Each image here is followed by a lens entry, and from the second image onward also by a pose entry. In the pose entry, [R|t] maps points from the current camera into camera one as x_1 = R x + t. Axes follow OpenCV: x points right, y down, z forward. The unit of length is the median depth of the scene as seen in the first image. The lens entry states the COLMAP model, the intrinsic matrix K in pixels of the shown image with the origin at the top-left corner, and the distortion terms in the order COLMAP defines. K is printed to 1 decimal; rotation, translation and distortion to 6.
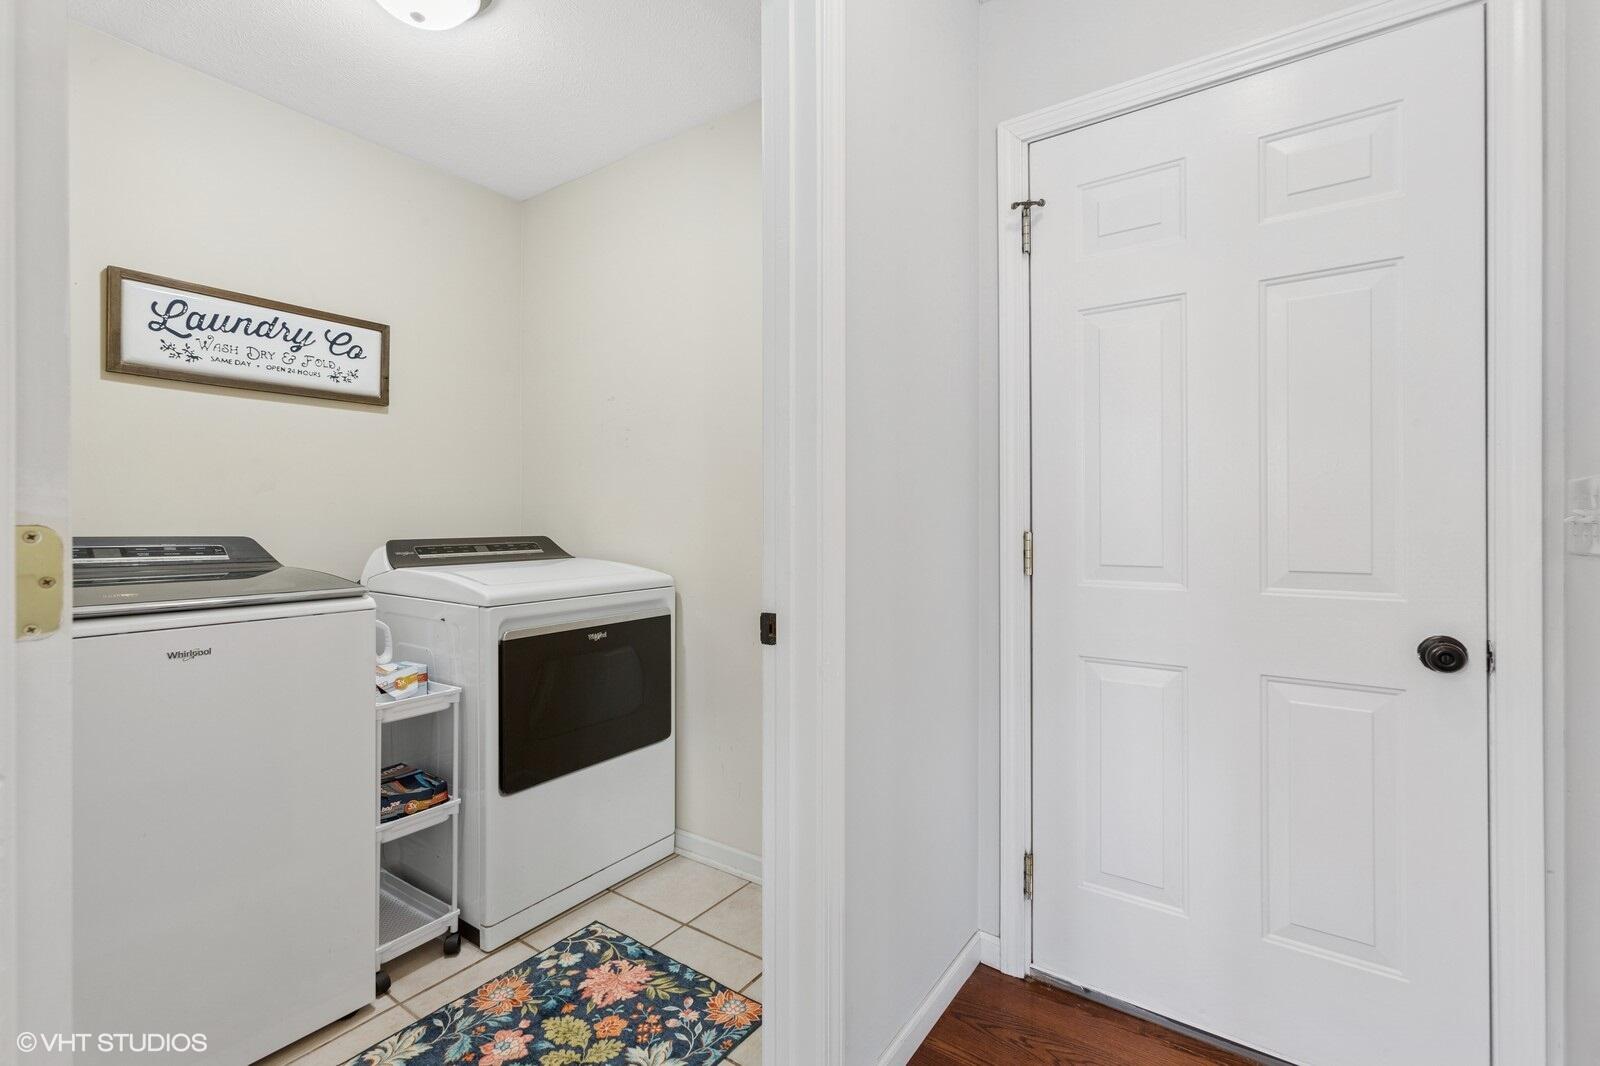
lens RADIAL K [[735.5, 0, 799.8], [0, 735.5, 530.3], [0, 0, 1]] dist [0.001093, -0.000126]
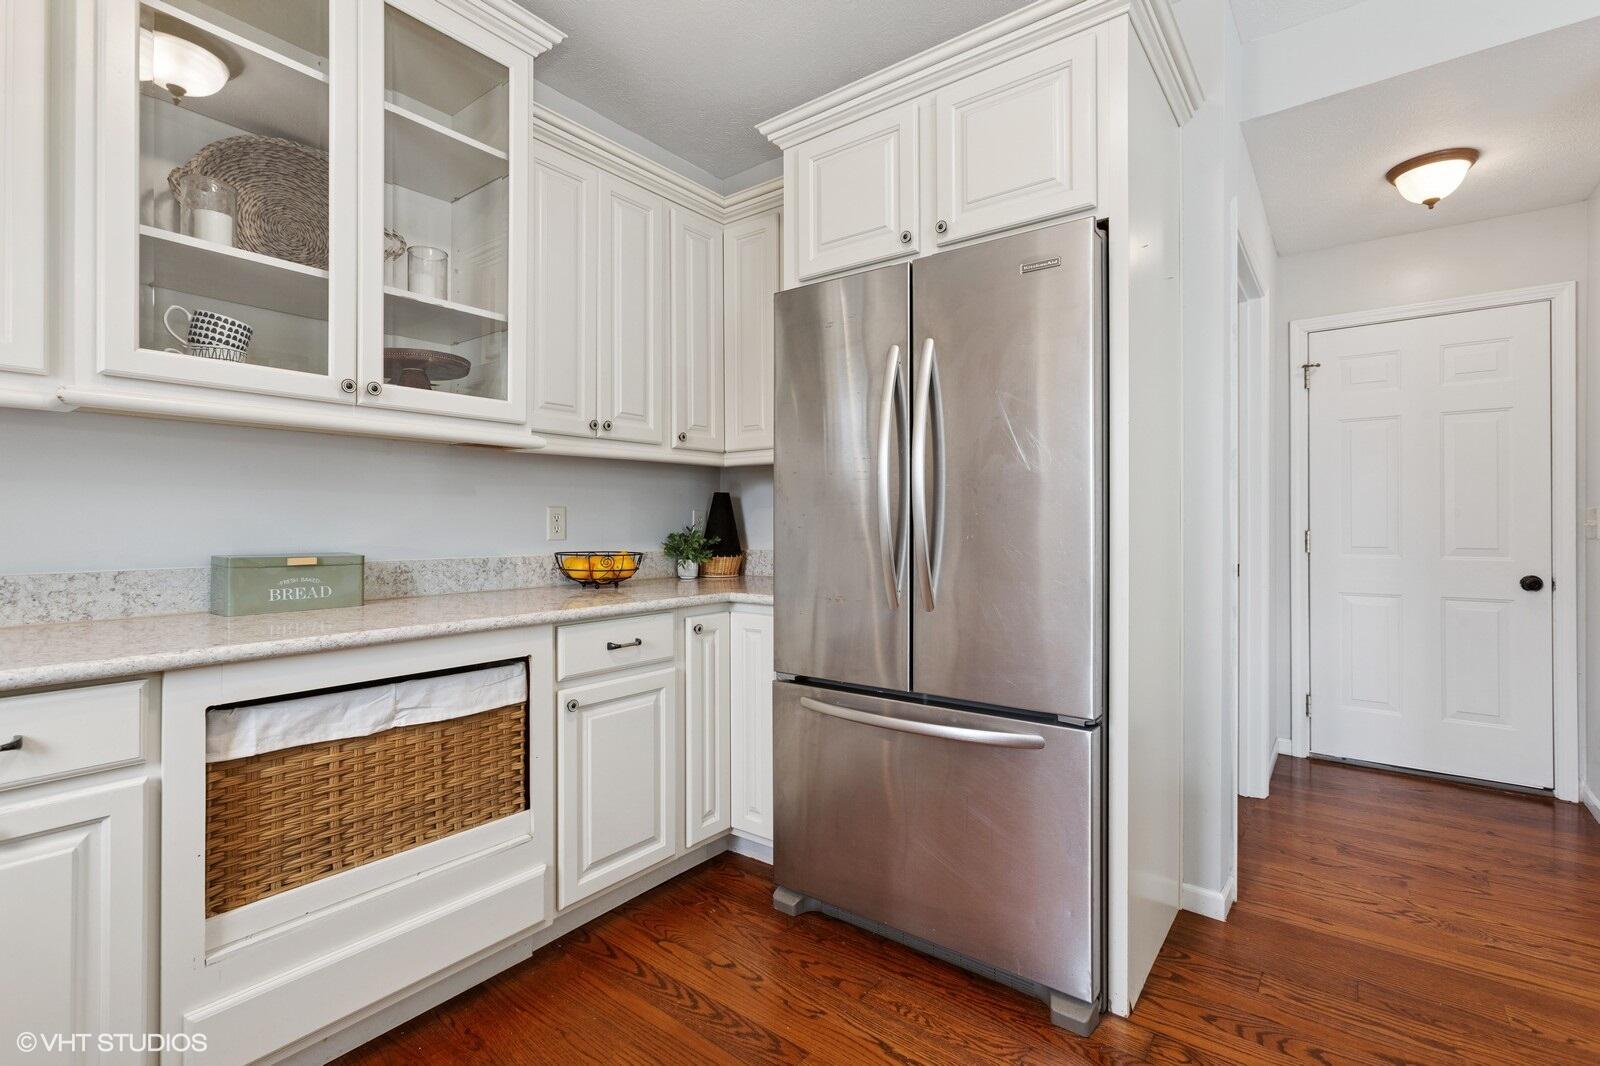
lens RADIAL K [[735.5, 0, 797.4], [0, 735.5, 527.3], [0, 0, 1]] dist [0.001093, -0.000126]
pose [[0.999720, -0.006968, -0.022621, -1.209514], [0.007097, 0.999959, 0.005634, -0.032017], [0.022581, -0.005793, 0.999728, -1.194367]]
